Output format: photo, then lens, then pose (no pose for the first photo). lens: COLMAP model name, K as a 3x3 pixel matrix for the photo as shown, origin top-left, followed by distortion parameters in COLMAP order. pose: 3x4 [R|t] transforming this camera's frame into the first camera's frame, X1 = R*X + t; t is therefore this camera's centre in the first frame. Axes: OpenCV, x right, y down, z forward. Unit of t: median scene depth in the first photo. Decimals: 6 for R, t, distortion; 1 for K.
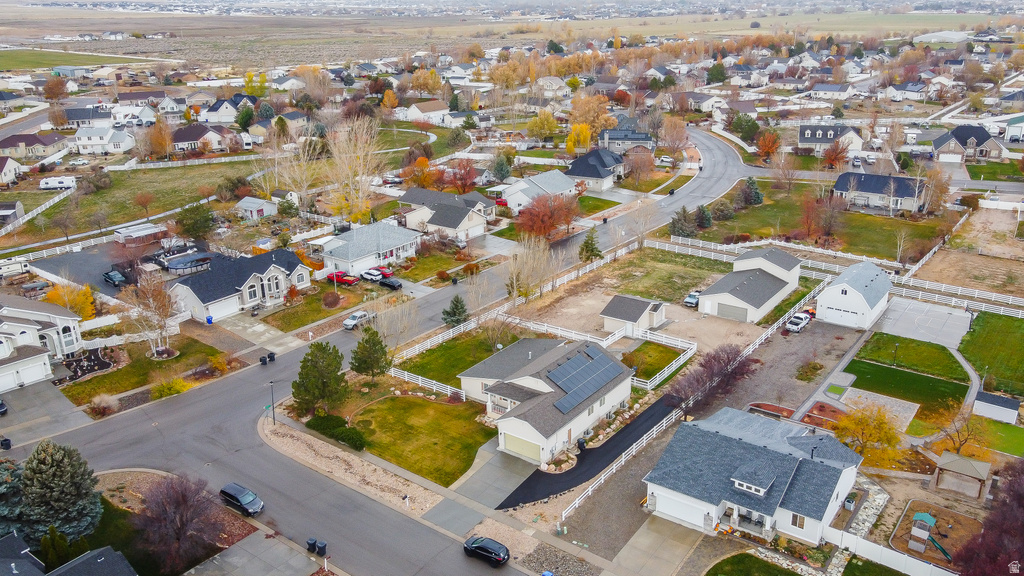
lens RADIAL K [[835.9, 0, 507.3], [0, 835.9, 290.2], [0, 0, 1]] dist [-0.009615, 0.064818]
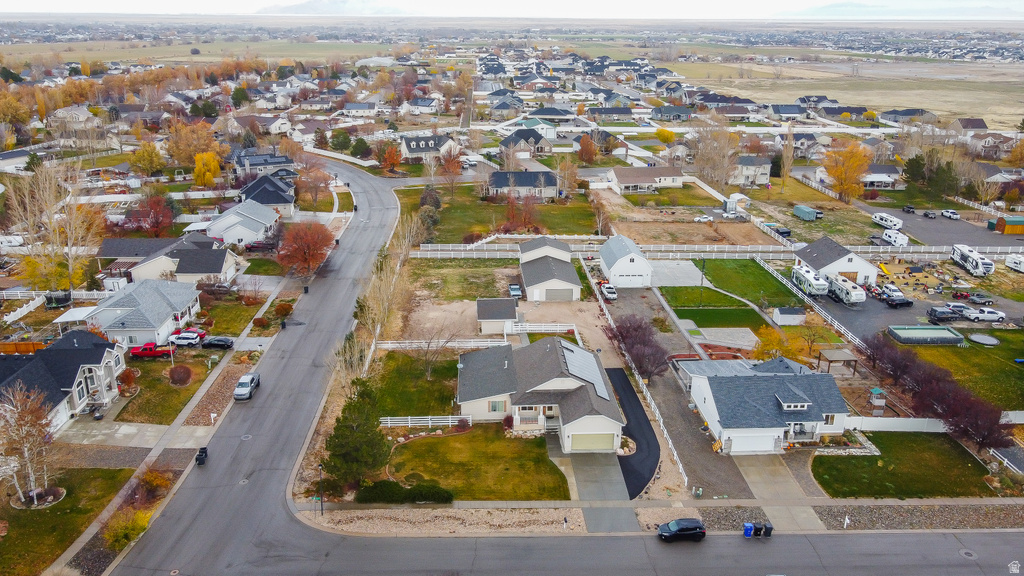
lens RADIAL K [[795.5, 0, 512.0], [0, 795.5, 288.0], [0, 0, 1]] dist [0.001898, 0.036114]
pose [[0.771189, -0.186263, 0.608747, -0.477929], [0.198391, 0.978937, 0.048201, -0.052093], [-0.604903, 0.083598, 0.791899, 0.193378]]
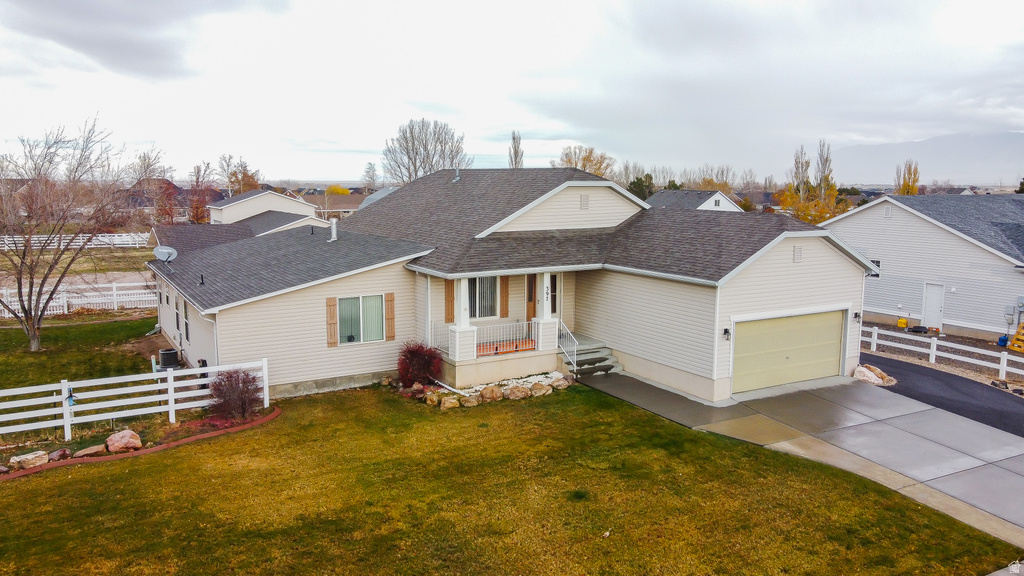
lens RADIAL K [[791.3, 0, 509.6], [0, 791.3, 288.0], [0, 0, 1]] dist [0.014077, 0.014735]
pose [[0.393434, -0.104879, 0.913351, -0.192637], [0.305836, 0.951820, -0.022445, 0.110567], [-0.866991, 0.288167, 0.406554, 0.733360]]
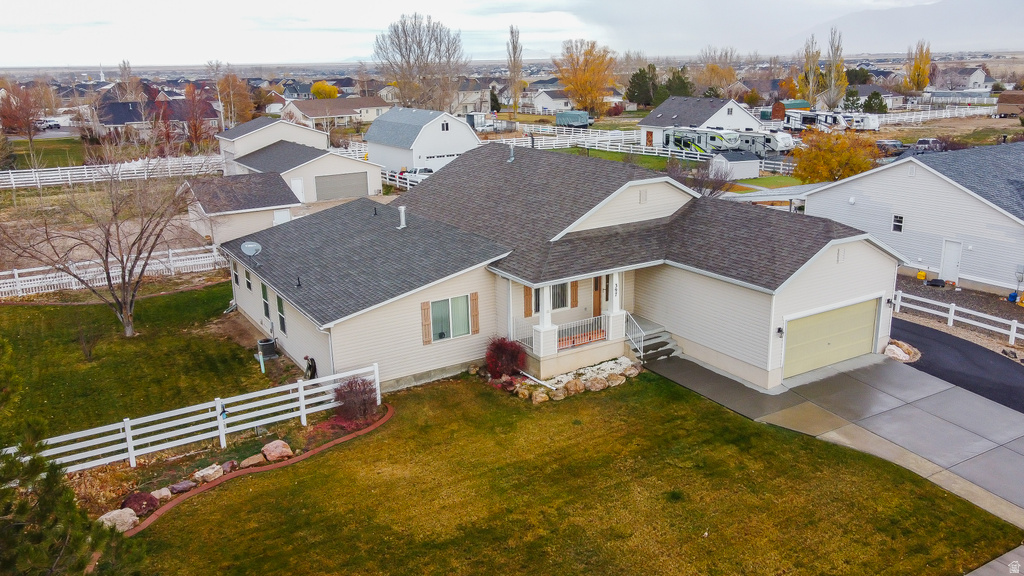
lens RADIAL K [[822.6, 0, 523.8], [0, 822.6, 288.1], [0, 0, 1]] dist [0.012324, 0.016078]
pose [[0.363391, -0.240933, 0.899944, -0.226211], [0.331669, 0.936150, 0.116701, 0.072518], [-0.870599, 0.256076, 0.420098, 0.731672]]
